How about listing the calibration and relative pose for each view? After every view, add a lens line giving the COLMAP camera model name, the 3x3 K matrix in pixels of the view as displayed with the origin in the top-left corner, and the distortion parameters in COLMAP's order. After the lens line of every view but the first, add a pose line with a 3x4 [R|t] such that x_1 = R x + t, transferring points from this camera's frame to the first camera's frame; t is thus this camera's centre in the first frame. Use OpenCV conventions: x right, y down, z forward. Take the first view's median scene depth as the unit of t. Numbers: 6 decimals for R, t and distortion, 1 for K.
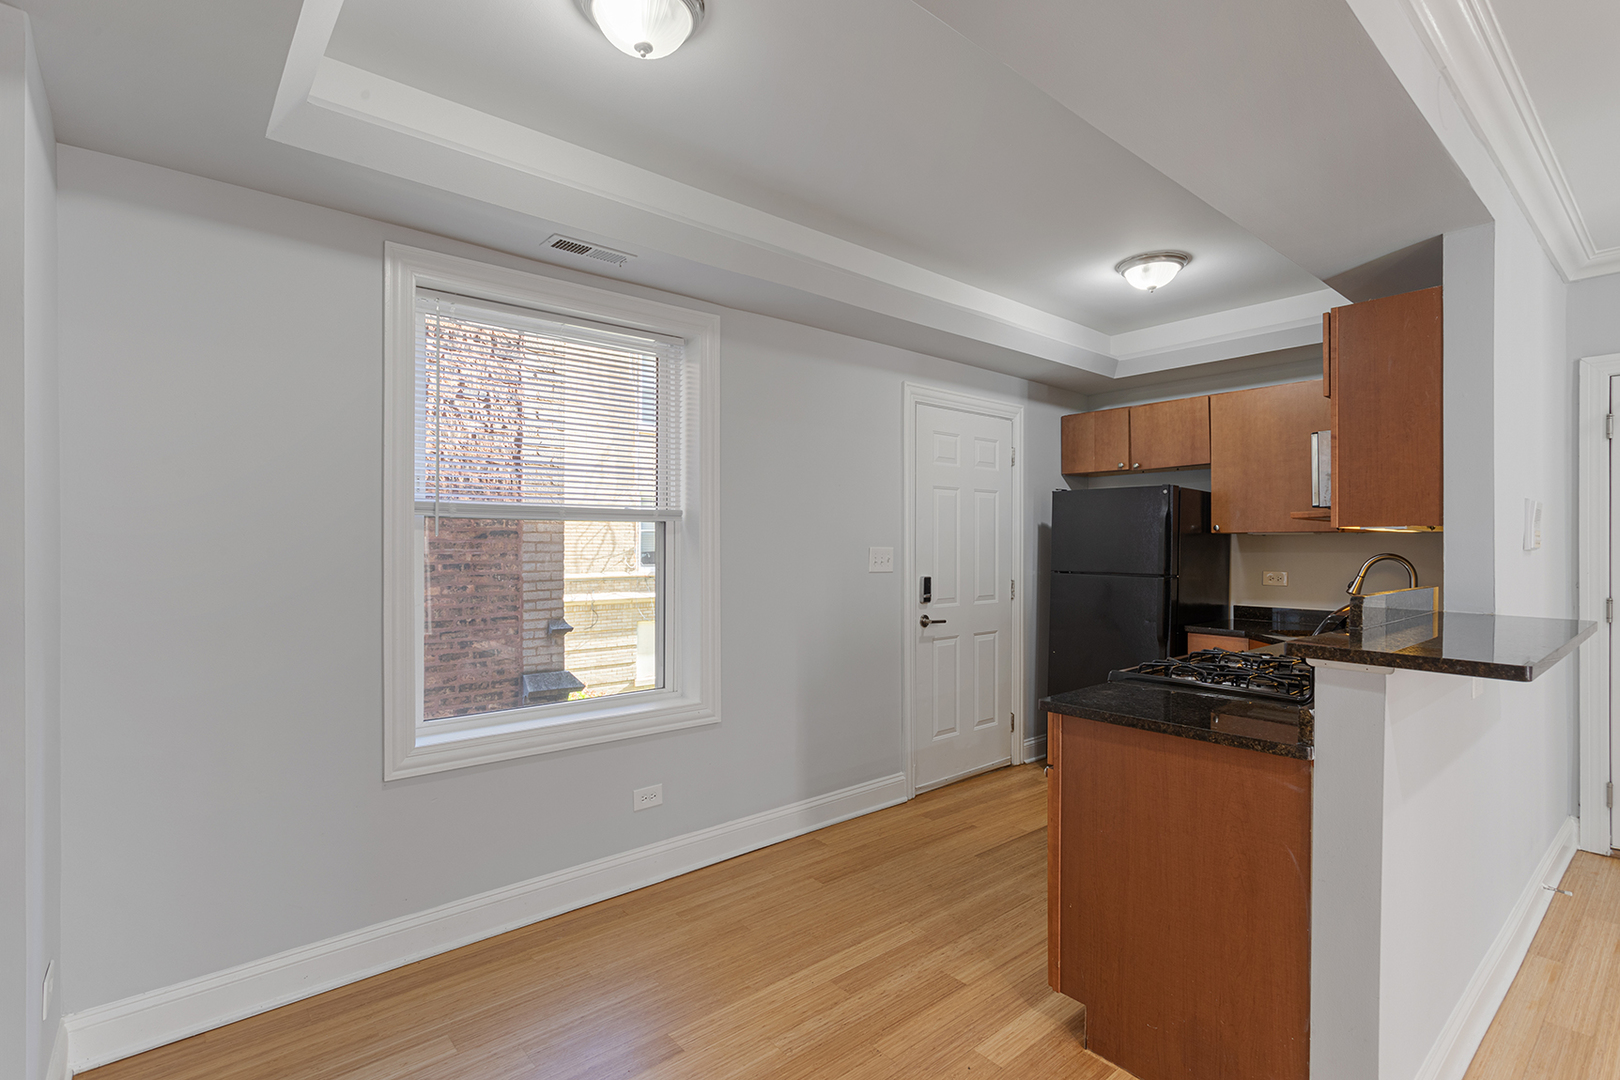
lens RADIAL K [[776.6, 0, 824.5], [0, 776.6, 541.8], [0, 0, 1]] dist [-0.001448, 0.000736]
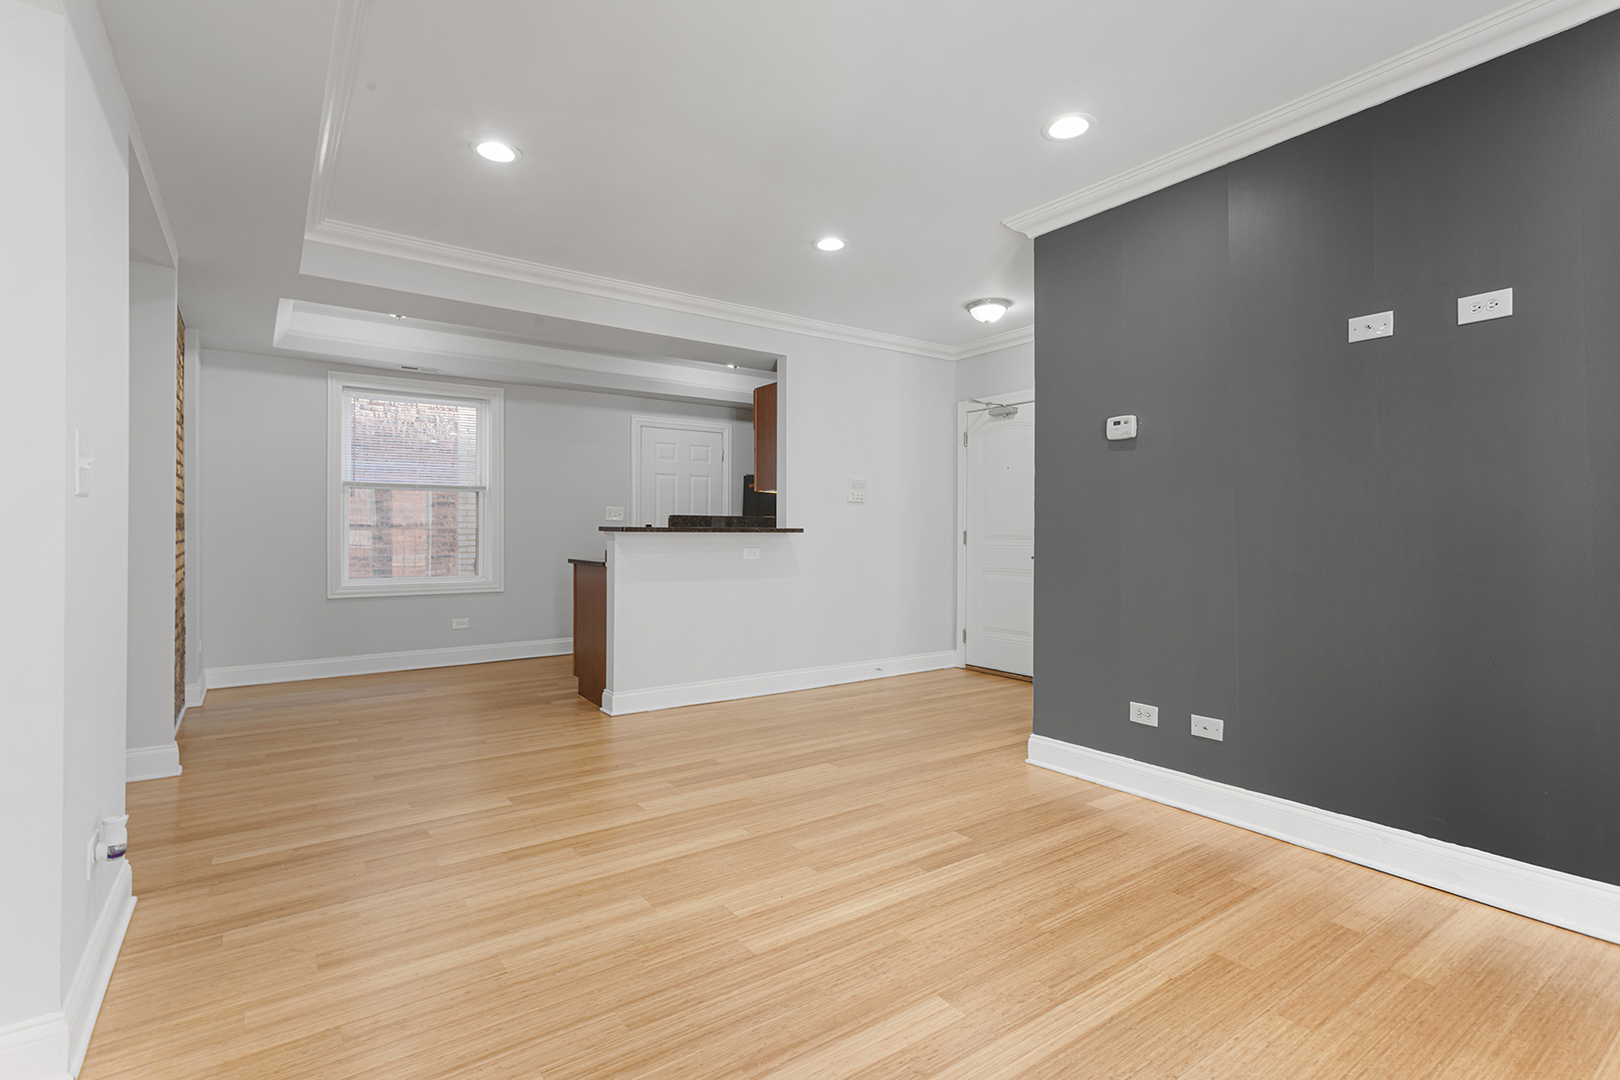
lens RADIAL K [[776.6, 0, 815.9], [0, 776.6, 536.4], [0, 0, 1]] dist [-0.001448, 0.000736]
pose [[0.996547, 0.001103, -0.083018, 0.636916], [-0.000335, 0.999957, 0.009273, 0.053998], [0.083025, -0.009213, 0.996505, -0.706827]]
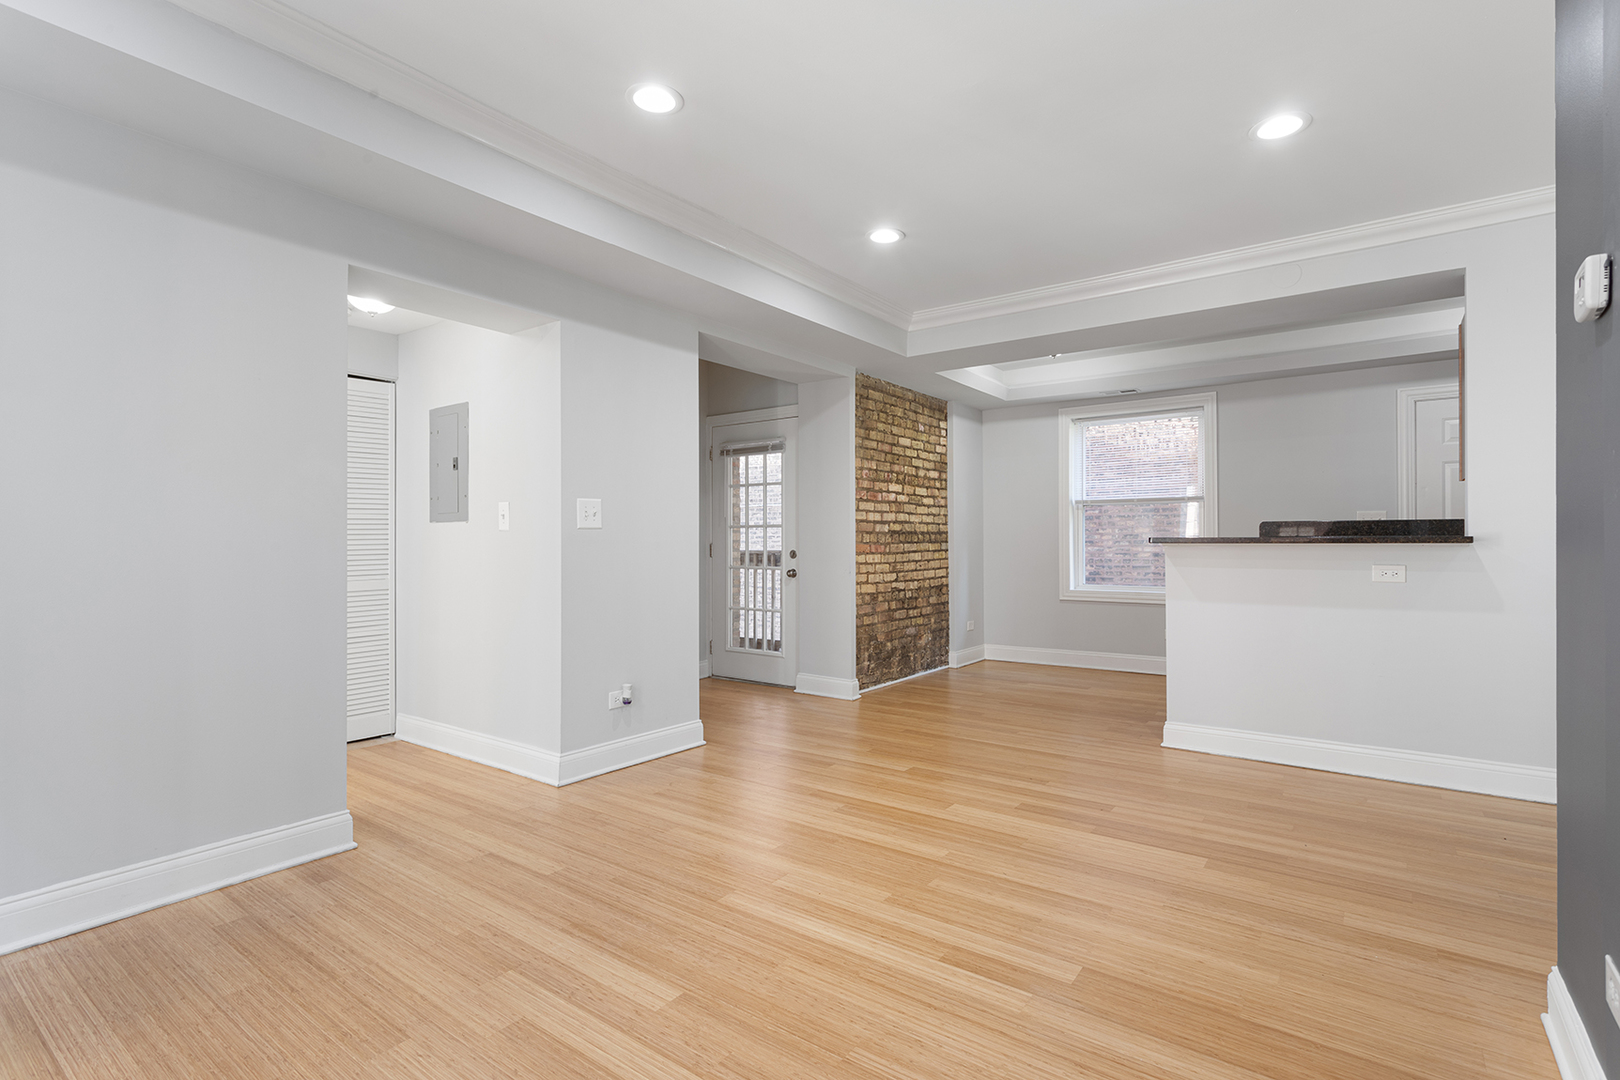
lens RADIAL K [[776.6, 0, 817.7], [0, 776.6, 540.7], [0, 0, 1]] dist [-0.001448, 0.000736]
pose [[0.224034, -0.005063, -0.974568, 1.140885], [0.006735, 0.999971, -0.003646, 0.055545], [0.974558, -0.005747, 0.224061, -0.281394]]
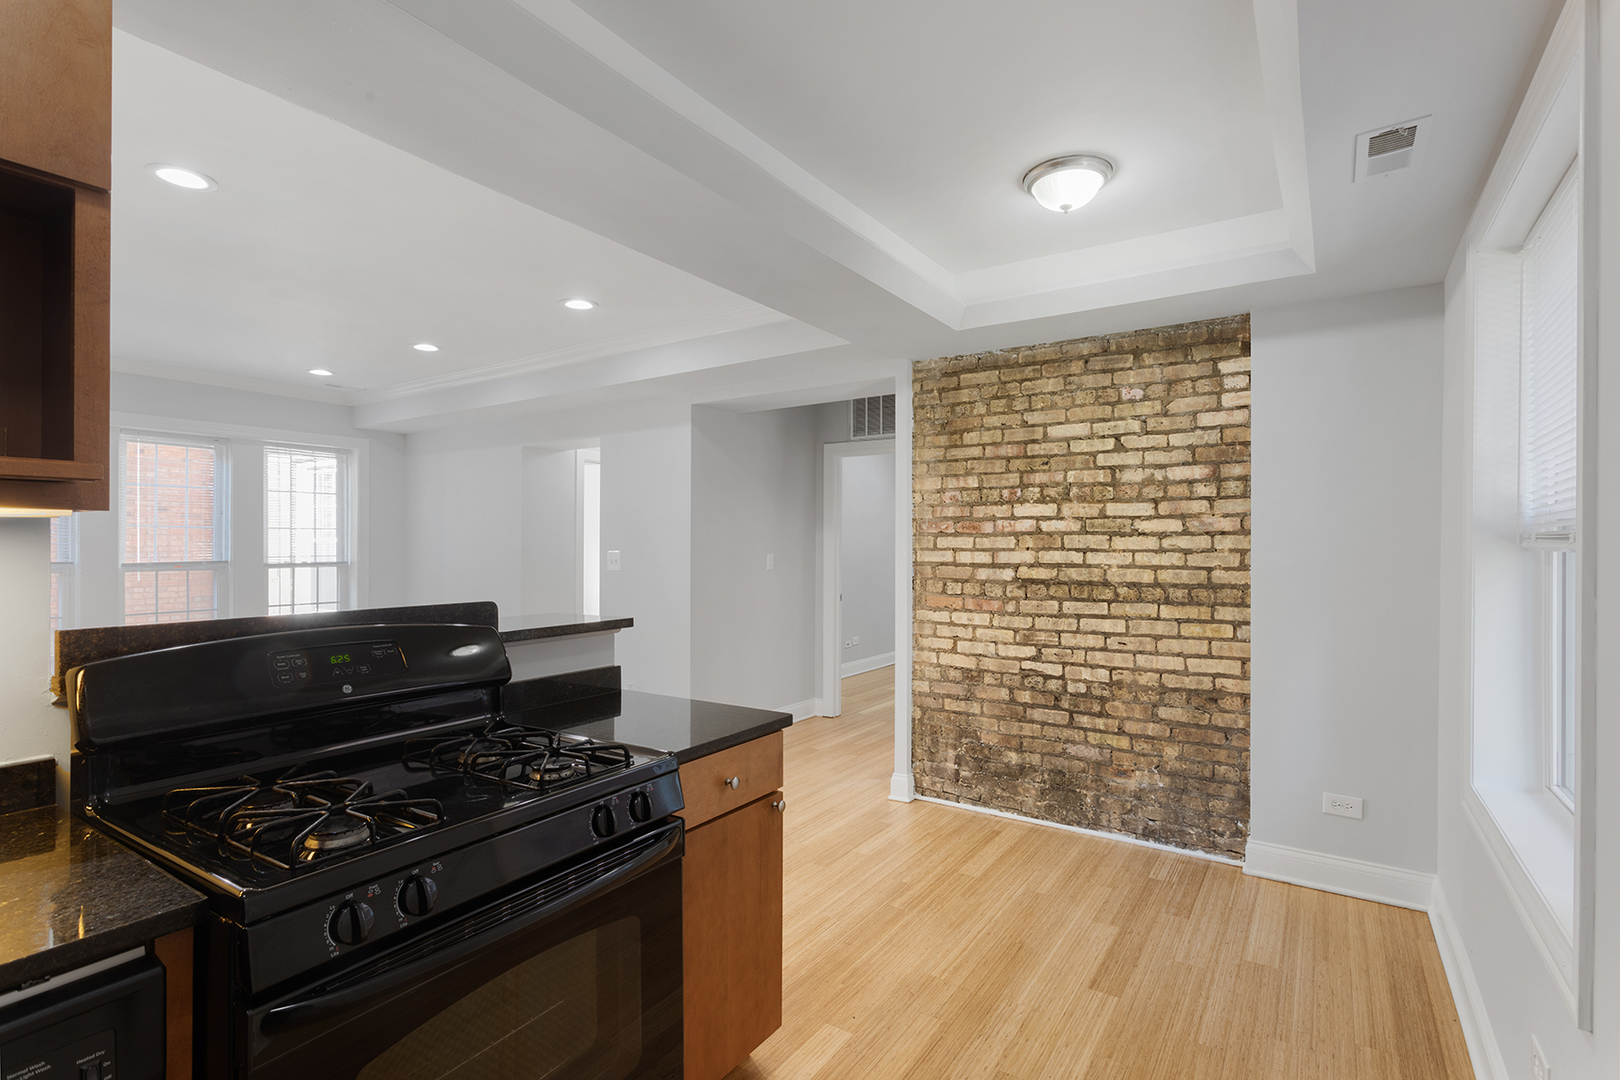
lens RADIAL K [[776.6, 0, 799.9], [0, 776.6, 544.9], [0, 0, 1]] dist [-0.001448, 0.000736]
pose [[-0.969726, -0.005045, -0.244144, 0.255890], [-0.004342, 0.999985, -0.003421, -0.002362], [0.244157, -0.002257, -0.969733, 0.982865]]
